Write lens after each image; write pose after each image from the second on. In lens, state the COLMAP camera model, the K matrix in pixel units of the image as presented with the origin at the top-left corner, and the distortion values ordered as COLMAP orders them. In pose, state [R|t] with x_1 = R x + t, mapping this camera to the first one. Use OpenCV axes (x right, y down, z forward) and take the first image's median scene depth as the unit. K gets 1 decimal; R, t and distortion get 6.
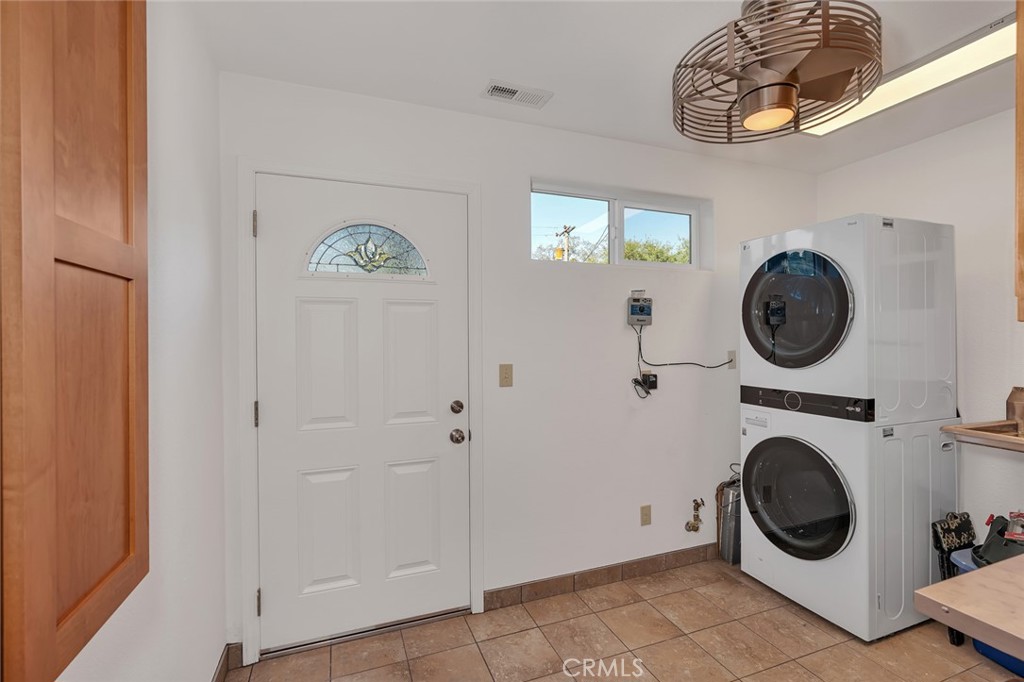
lens RADIAL K [[449.6, 0, 511.4], [0, 449.6, 338.9], [0, 0, 1]] dist [0.003187, 0.000102]
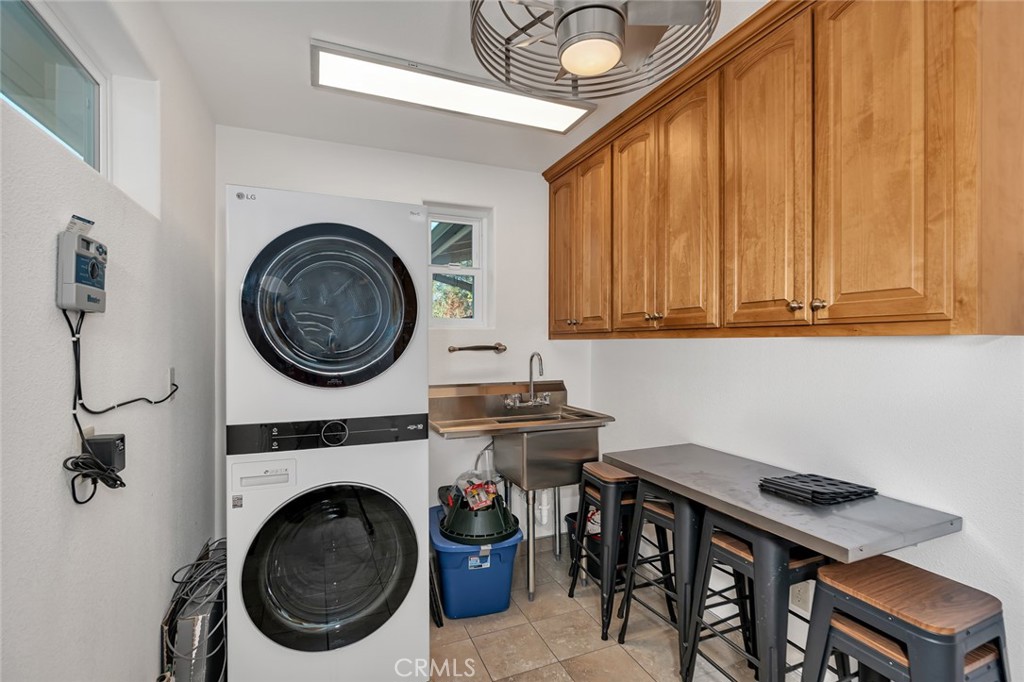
lens RADIAL K [[449.6, 0, 512.7], [0, 449.6, 340.4], [0, 0, 1]] dist [0.003187, 0.000102]
pose [[-0.038739, 0.012241, 0.999174, -0.101857], [-0.003023, 0.999919, -0.012368, -0.002893], [-0.999245, -0.003499, -0.038699, 0.662900]]
